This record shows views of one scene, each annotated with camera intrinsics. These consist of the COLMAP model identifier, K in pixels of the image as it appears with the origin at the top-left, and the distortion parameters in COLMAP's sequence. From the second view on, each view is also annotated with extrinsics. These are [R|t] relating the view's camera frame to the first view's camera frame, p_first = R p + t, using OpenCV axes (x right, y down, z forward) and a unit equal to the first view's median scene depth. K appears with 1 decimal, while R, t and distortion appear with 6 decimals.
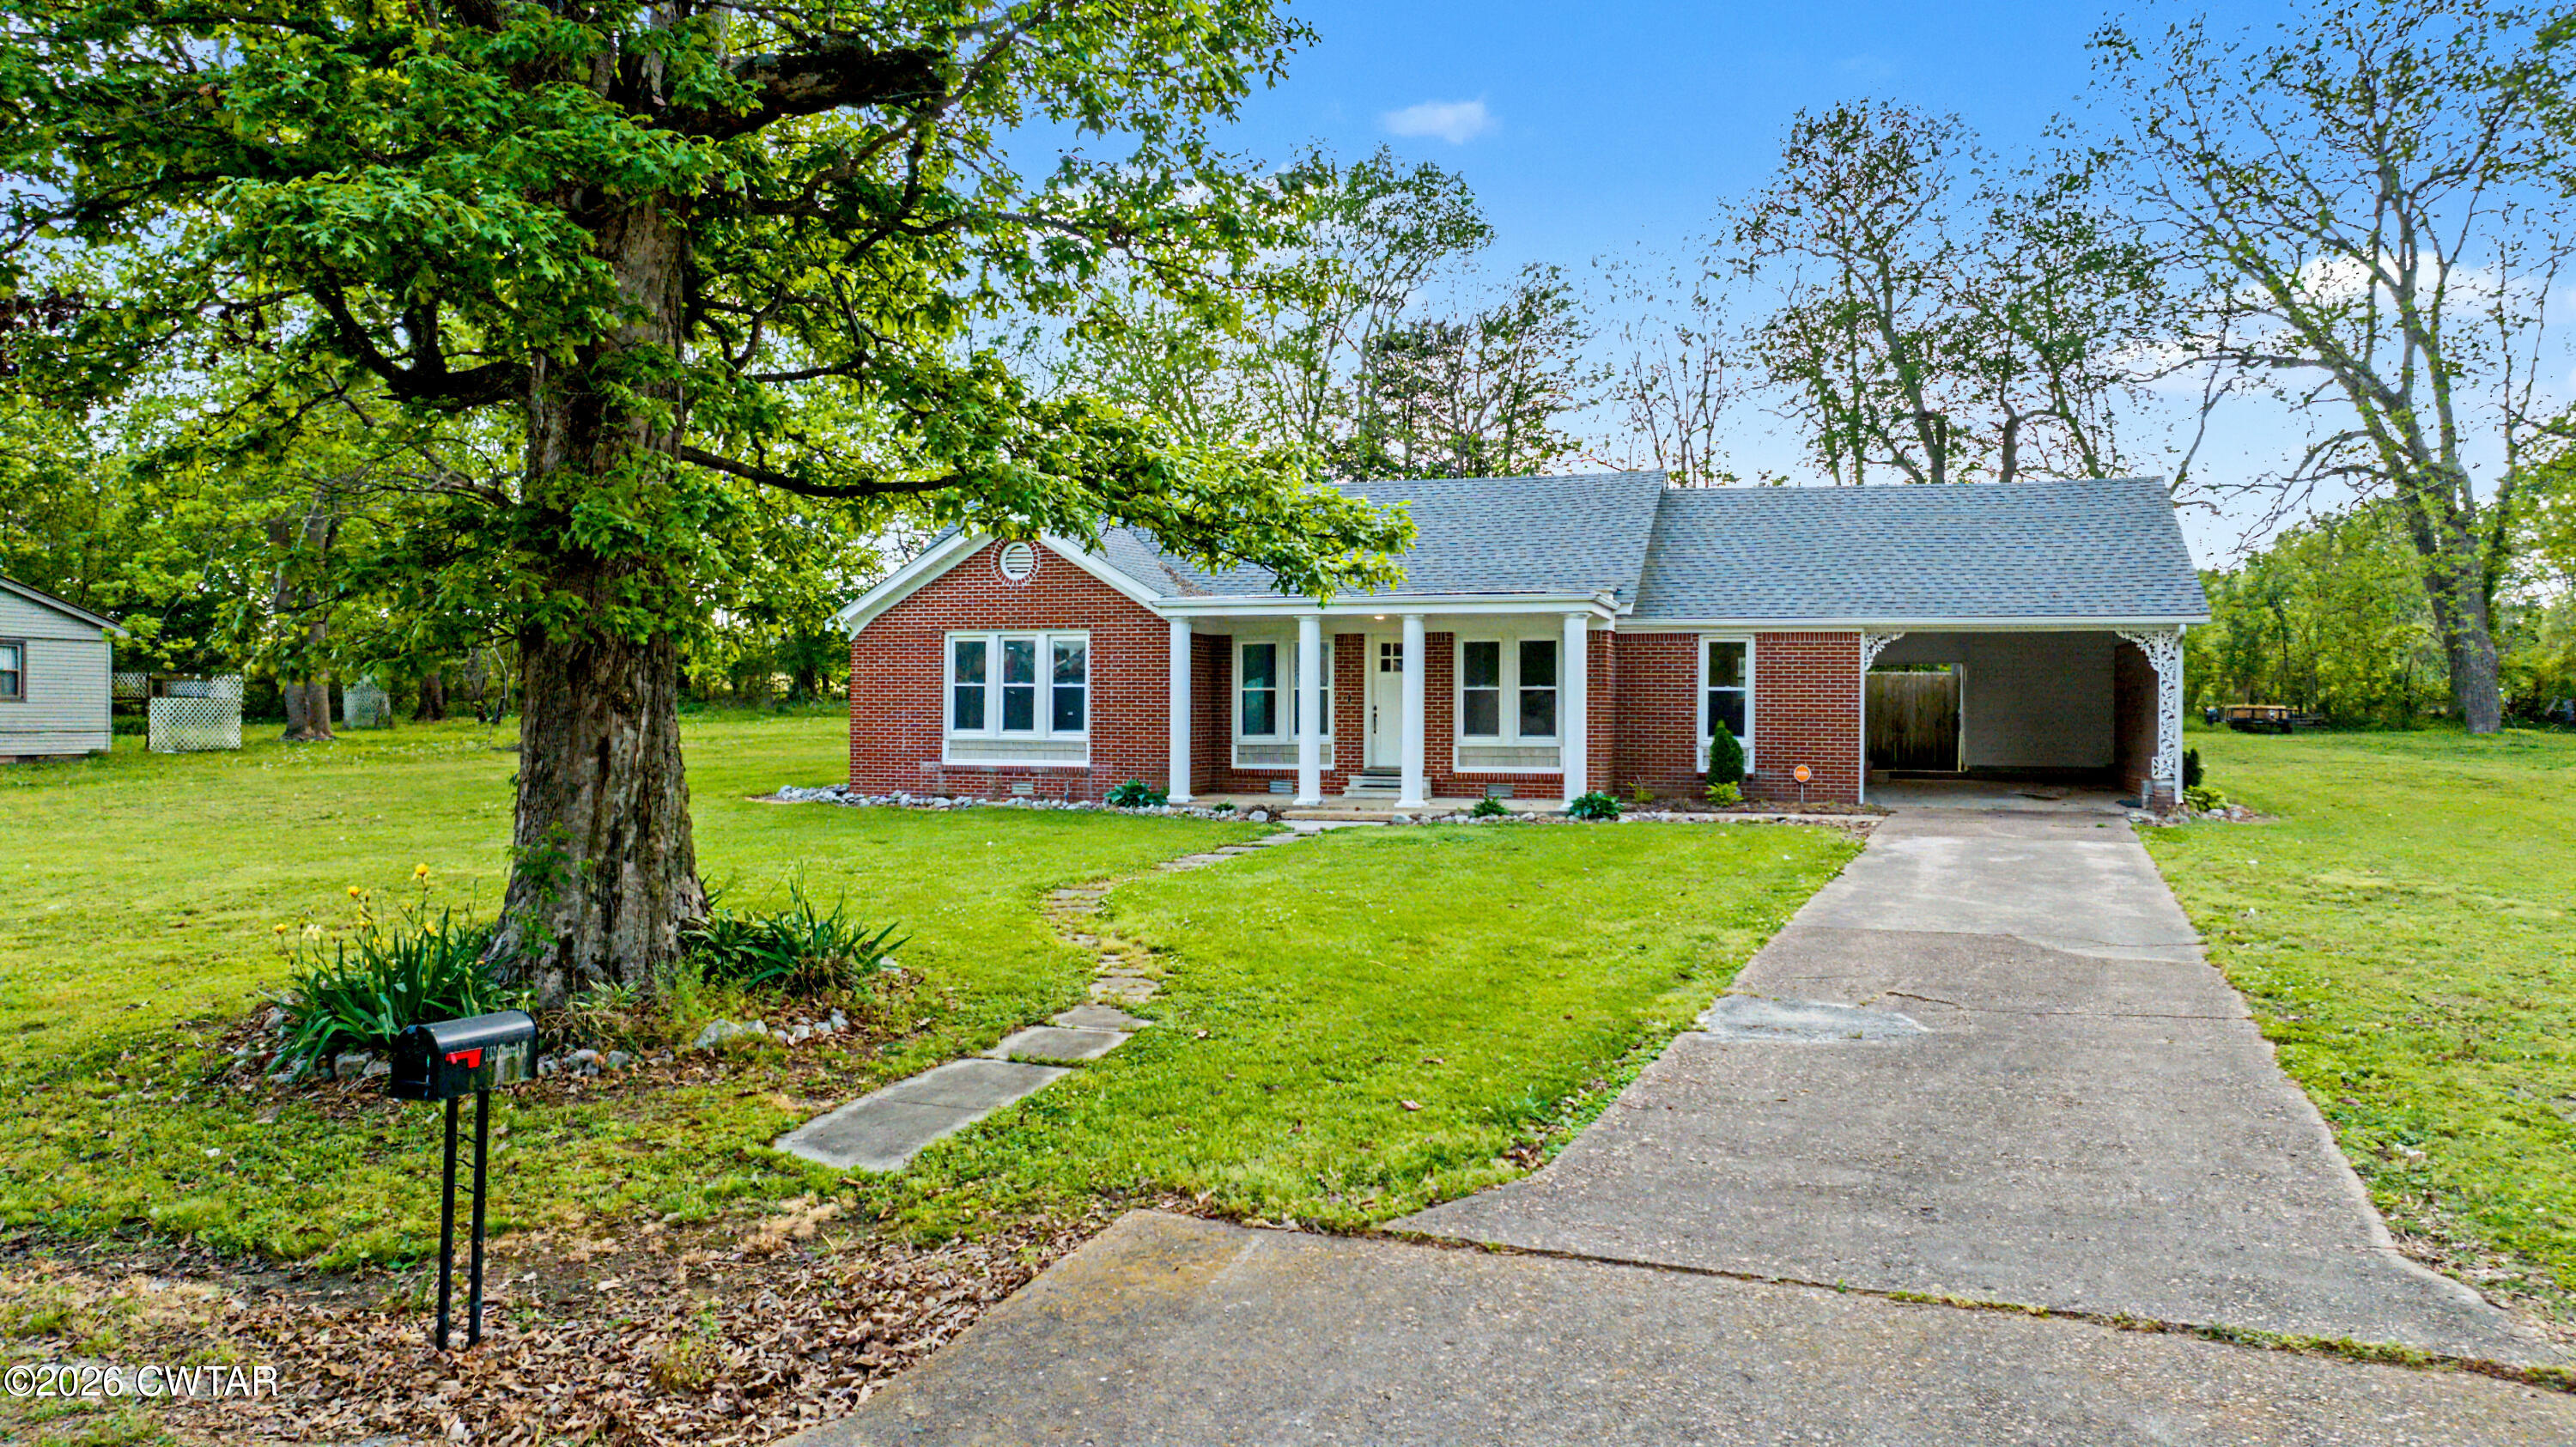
lens RADIAL K [[1978.9, 0, 1288.0], [0, 1978.9, 723.5], [0, 0, 1]] dist [0.002121, -0.000798]
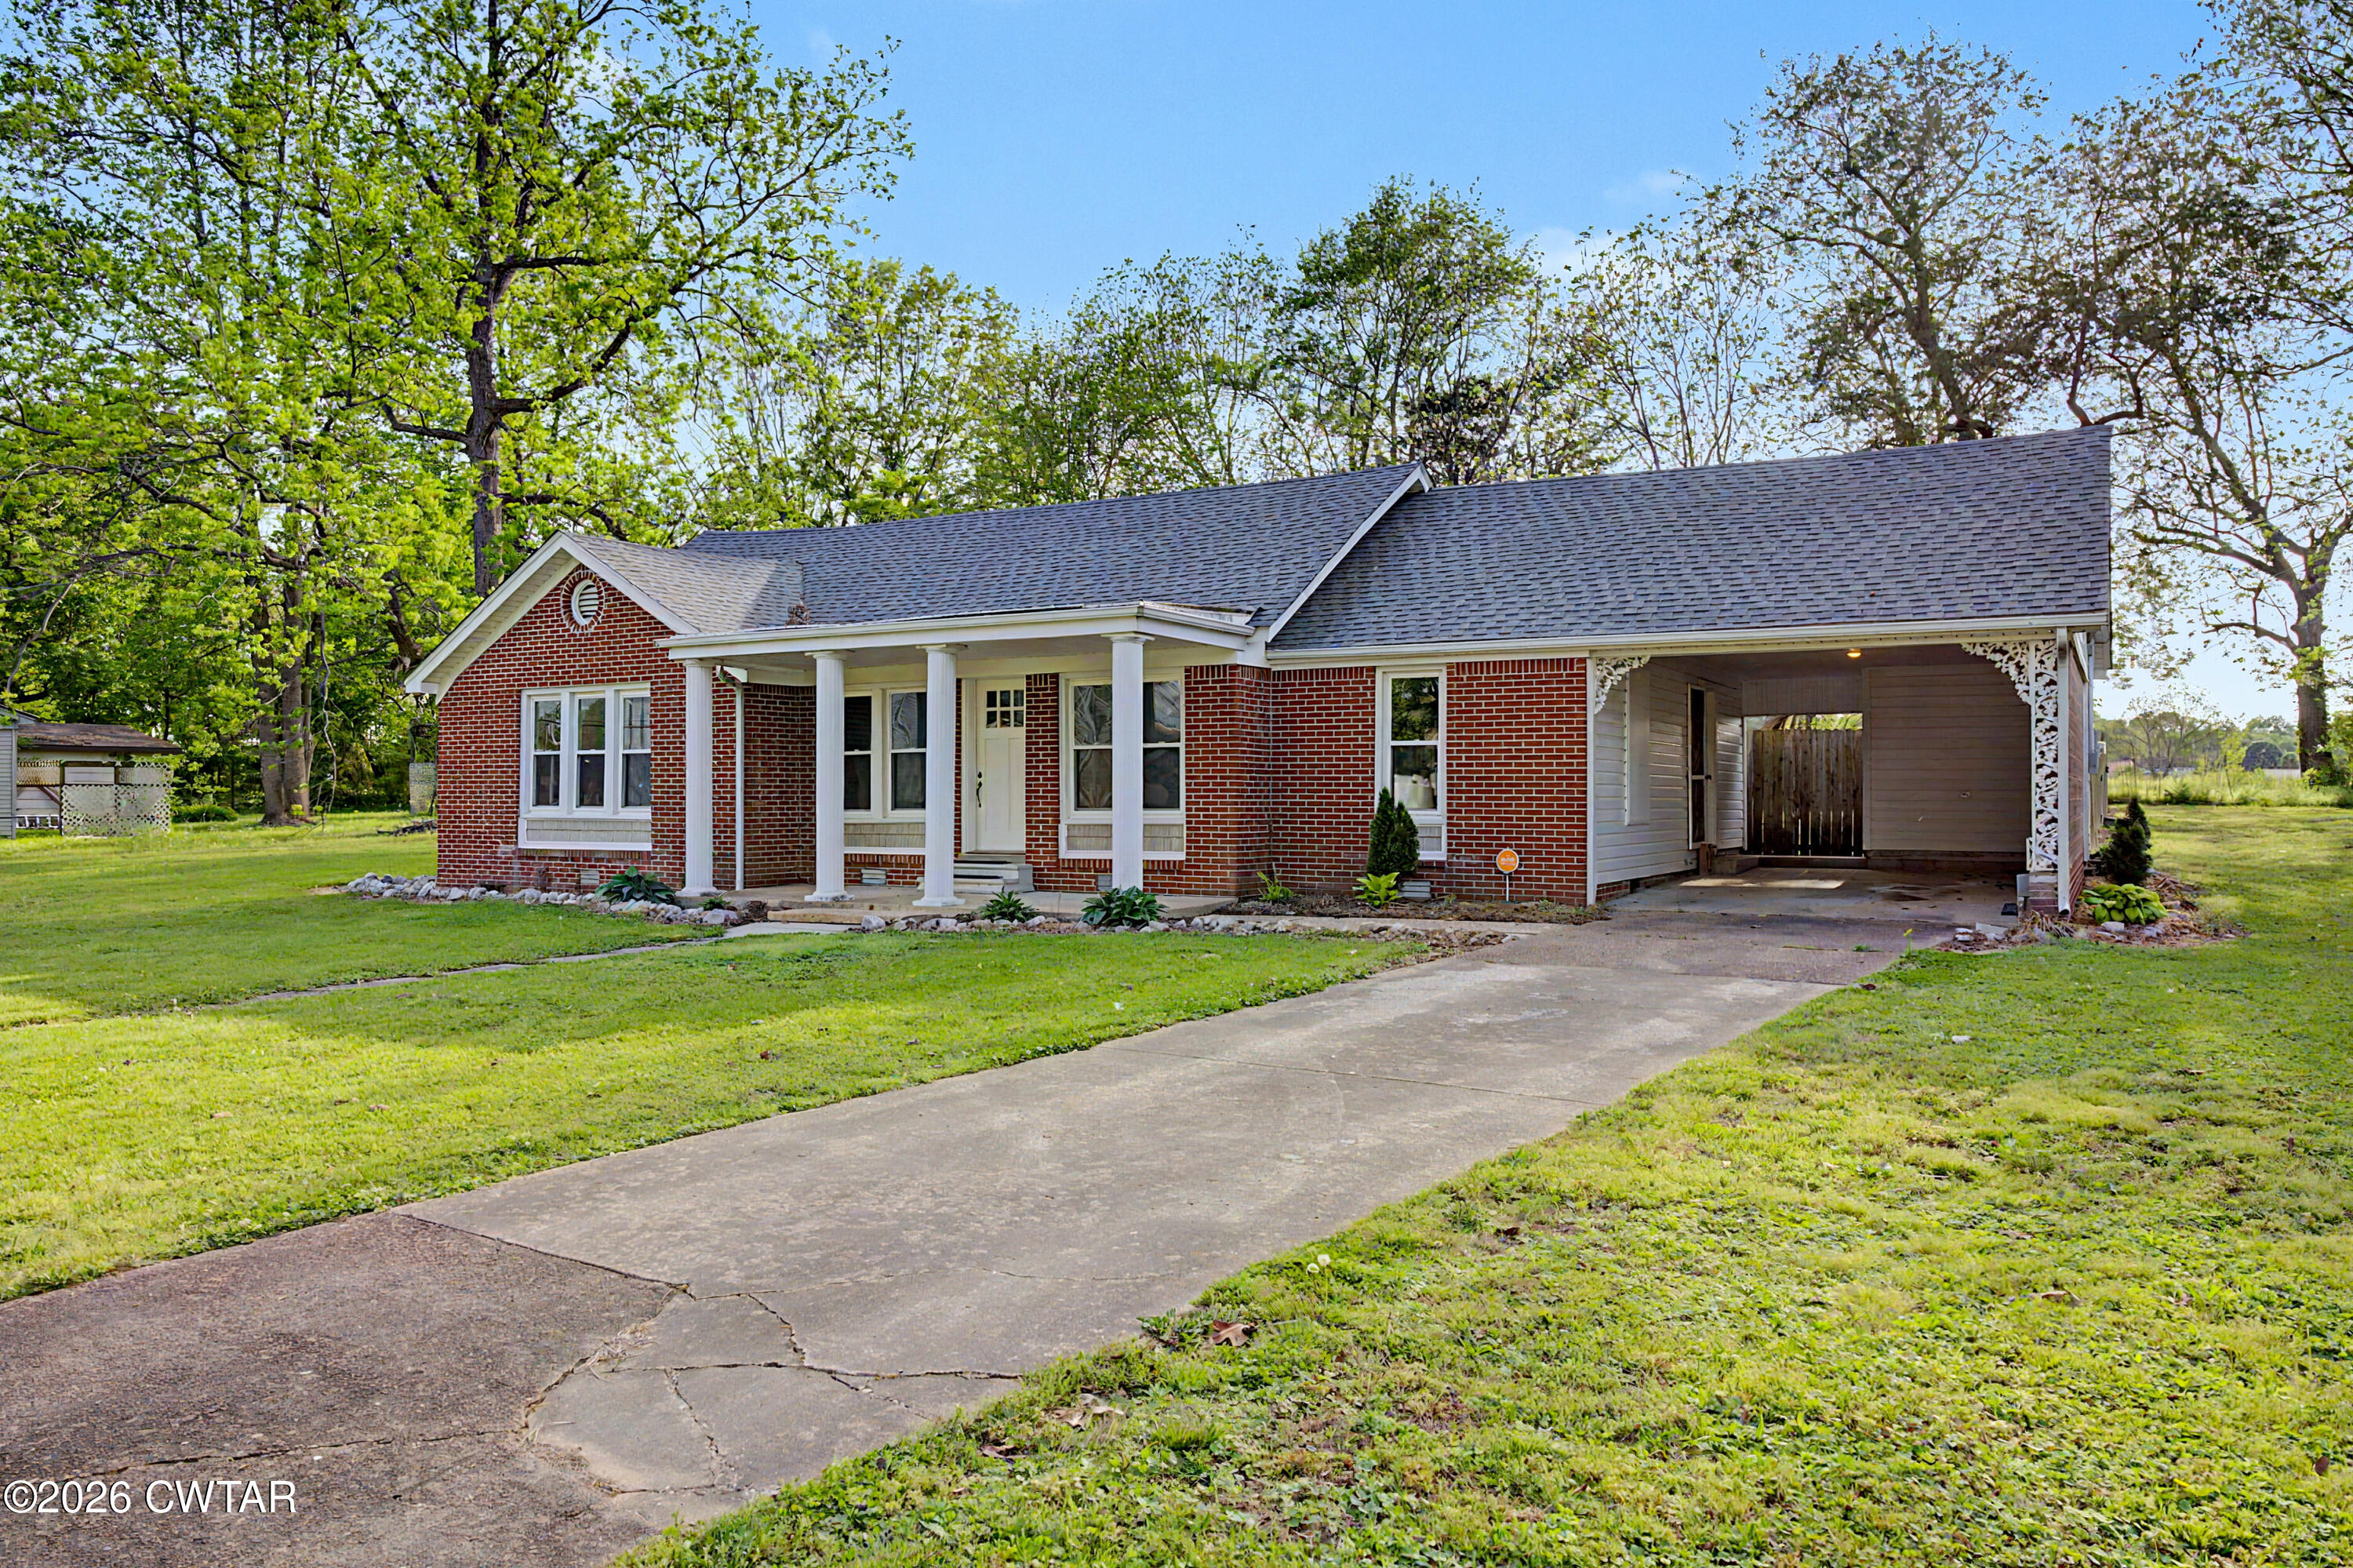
lens RADIAL K [[1741.4, 0, 1175.2], [0, 1741.4, 747.2], [0, 0, 1]] dist [0.006785, 0.003442]
pose [[0.971017, -0.012563, -0.238680, 0.281967], [0.003686, 0.999286, -0.037605, 0.007173], [0.238982, 0.035635, 0.970370, 0.358470]]
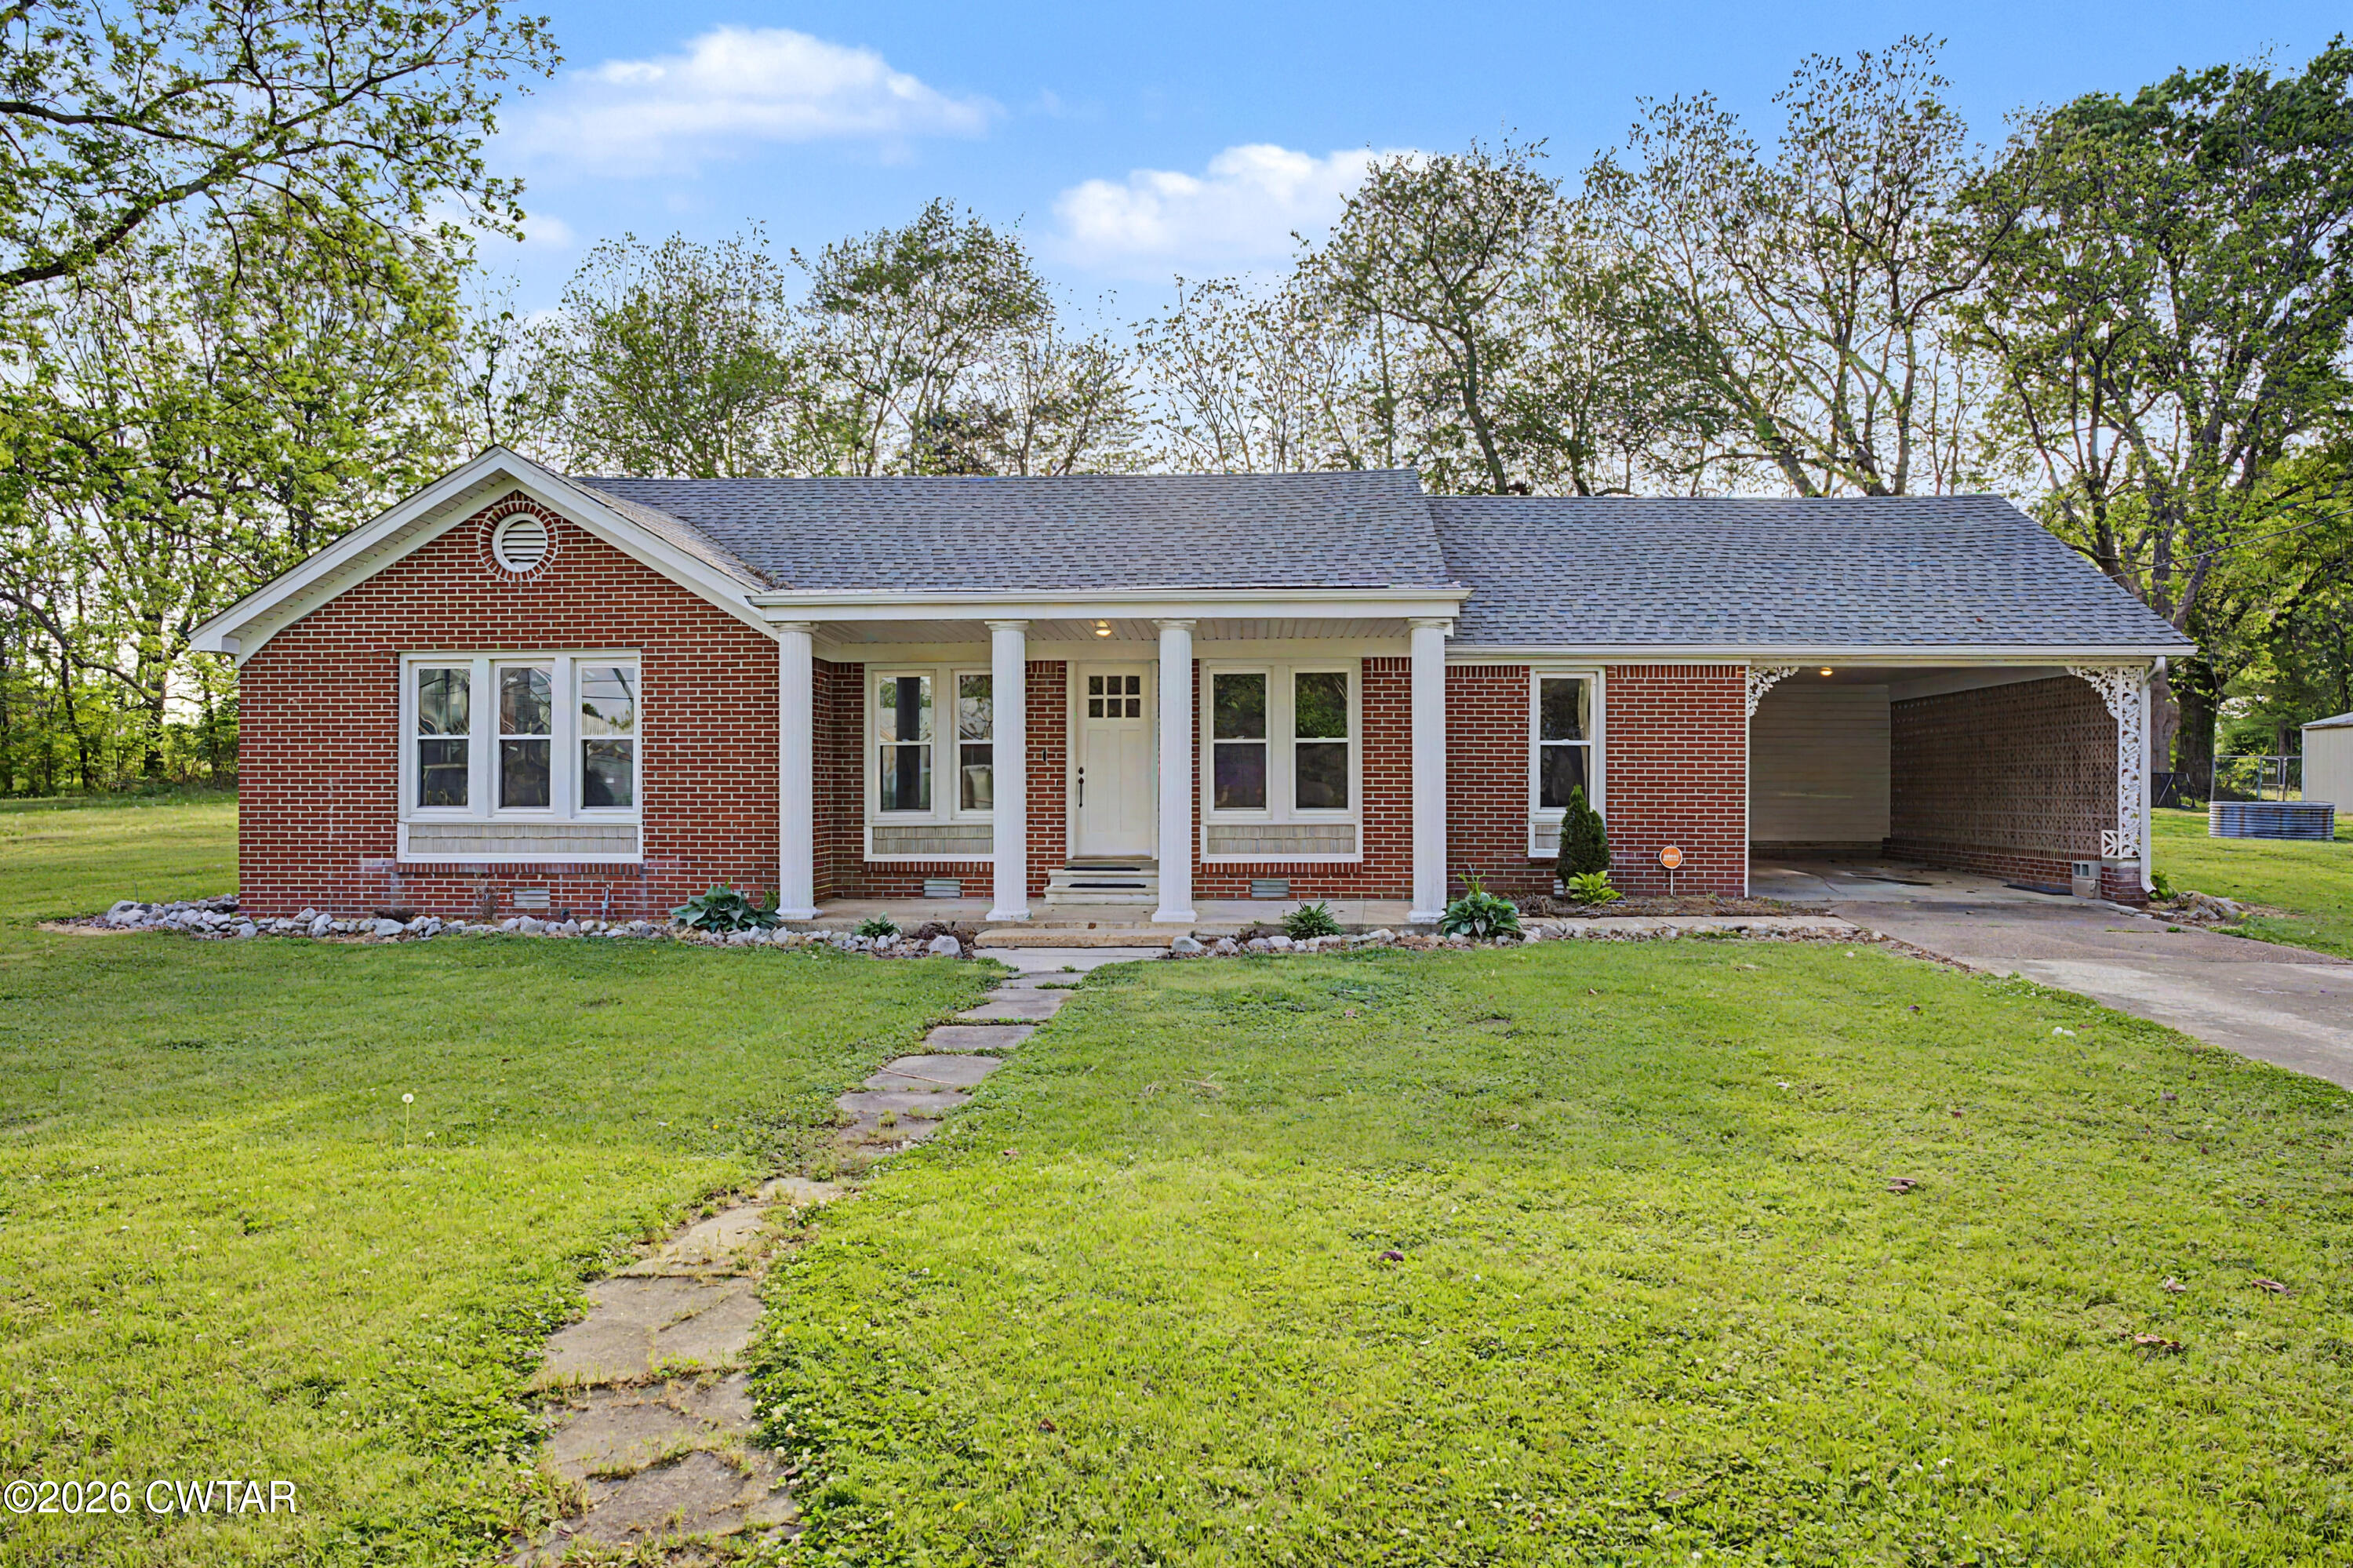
lens RADIAL K [[1536.6, 0, 1179.9], [0, 1536.6, 812.4], [0, 0, 1]] dist [-0.018424, -0.001045]
pose [[0.968118, -0.007826, 0.250373, -0.056281], [0.006813, 0.999965, 0.004912, 0.004234], [-0.250403, -0.003050, 0.968137, 0.477648]]
